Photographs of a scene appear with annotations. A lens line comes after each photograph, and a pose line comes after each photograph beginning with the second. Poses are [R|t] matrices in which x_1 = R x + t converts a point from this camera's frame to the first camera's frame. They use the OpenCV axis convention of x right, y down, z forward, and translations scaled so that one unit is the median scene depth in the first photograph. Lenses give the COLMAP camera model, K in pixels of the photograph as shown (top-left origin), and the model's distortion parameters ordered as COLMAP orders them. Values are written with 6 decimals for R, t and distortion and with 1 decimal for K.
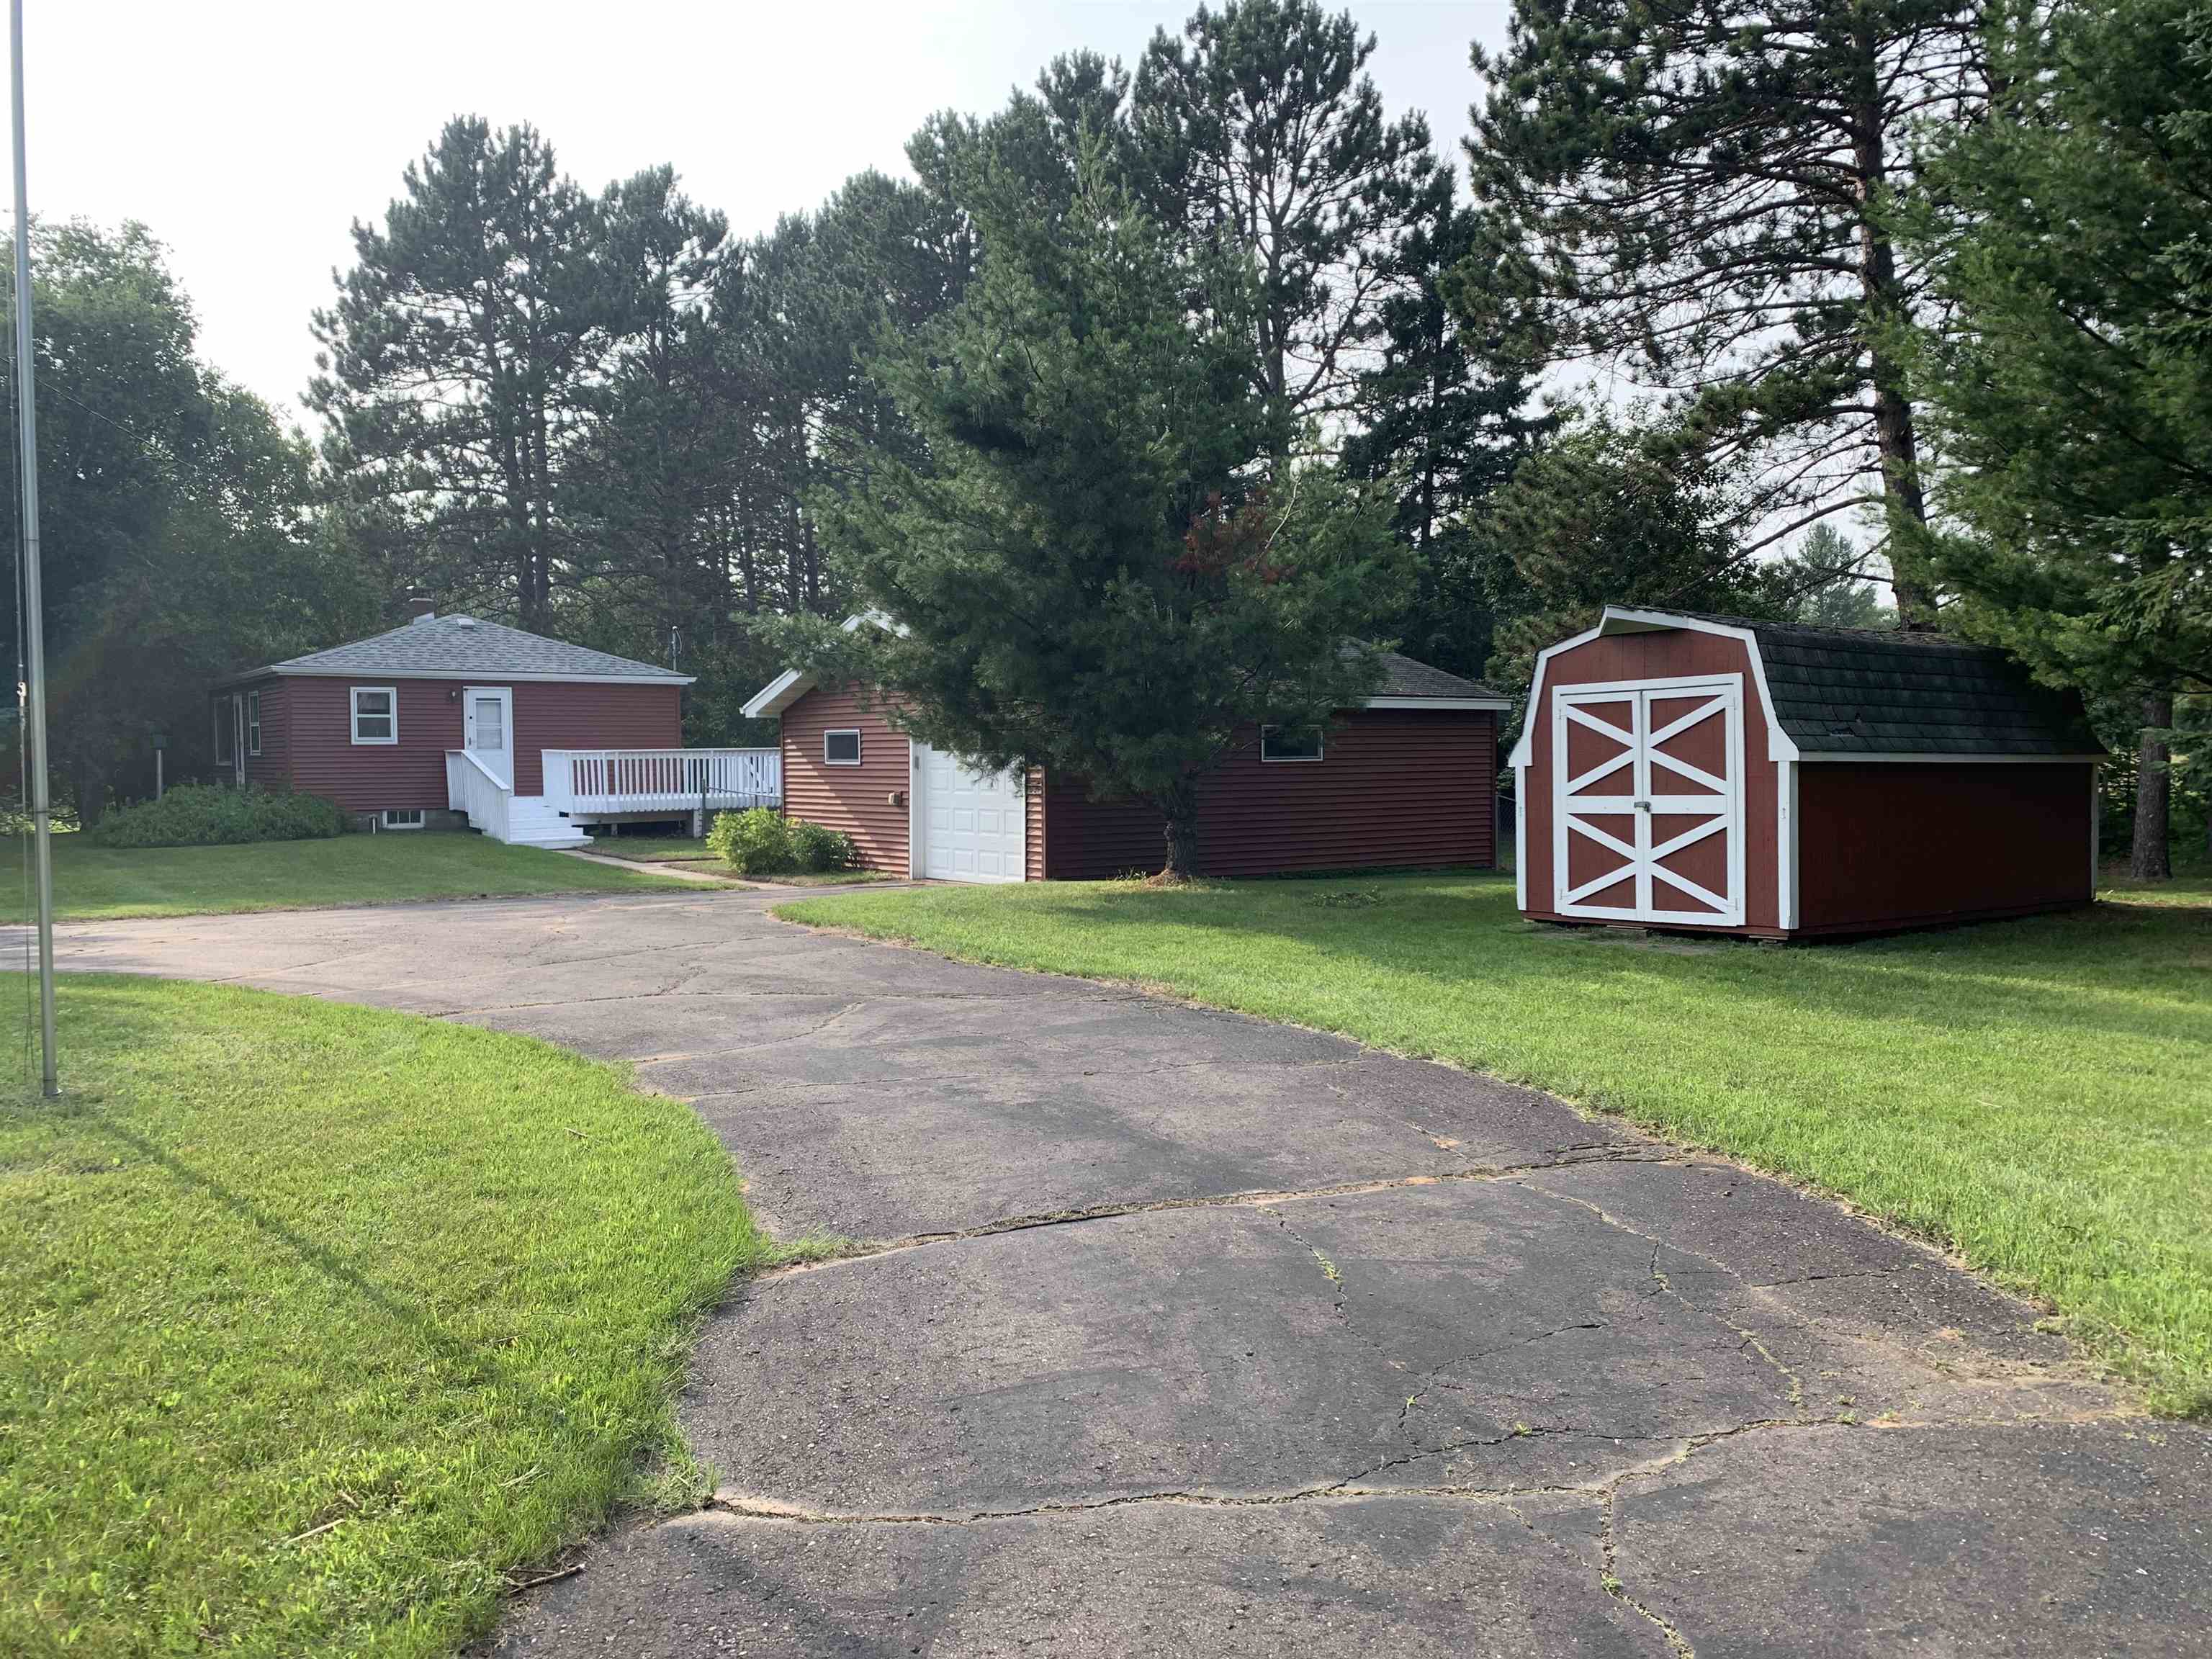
lens RADIAL K [[1698.7, 0, 1100.5], [0, 1698.7, 833.8], [0, 0, 1]] dist [0.058433, -0.085013]
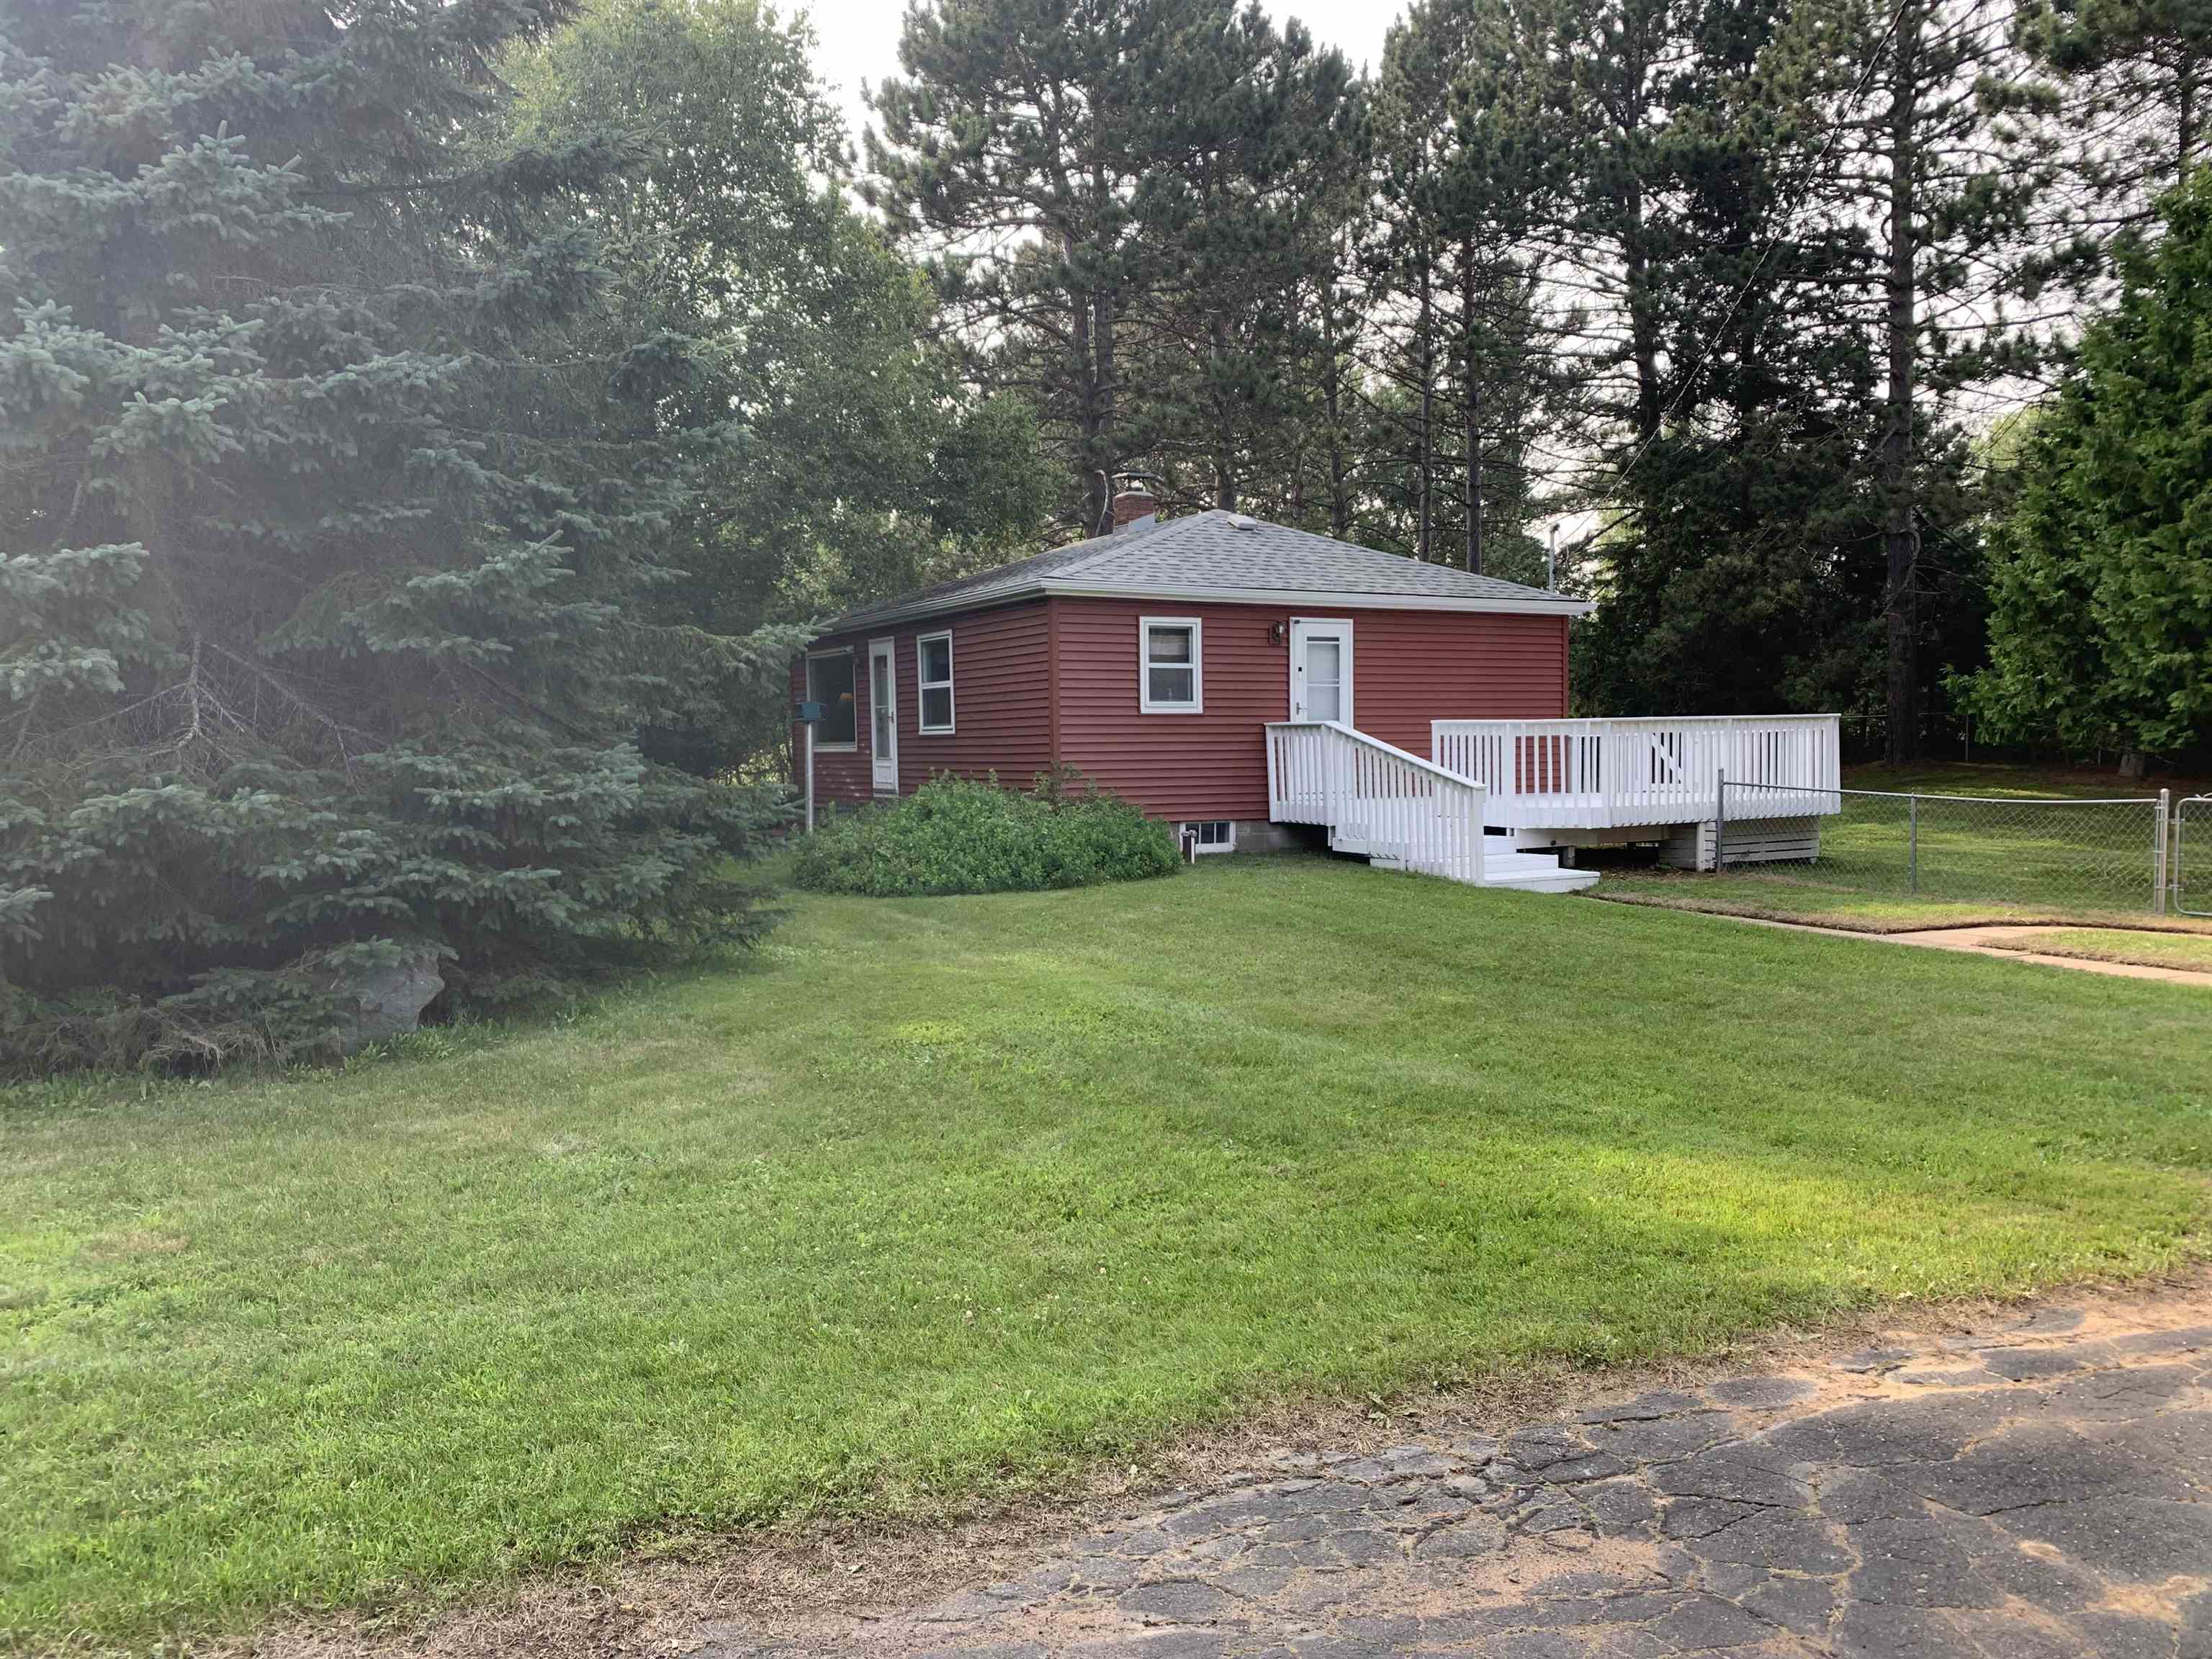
lens RADIAL K [[1698.7, 0, 1111.8], [0, 1698.7, 826.0], [0, 0, 1]] dist [0.058433, -0.085013]
pose [[0.994322, 0.000318, -0.106412, -0.374055], [-0.000299, 1.000000, 0.000193, -0.012386], [0.106412, -0.000160, 0.994322, 0.397608]]
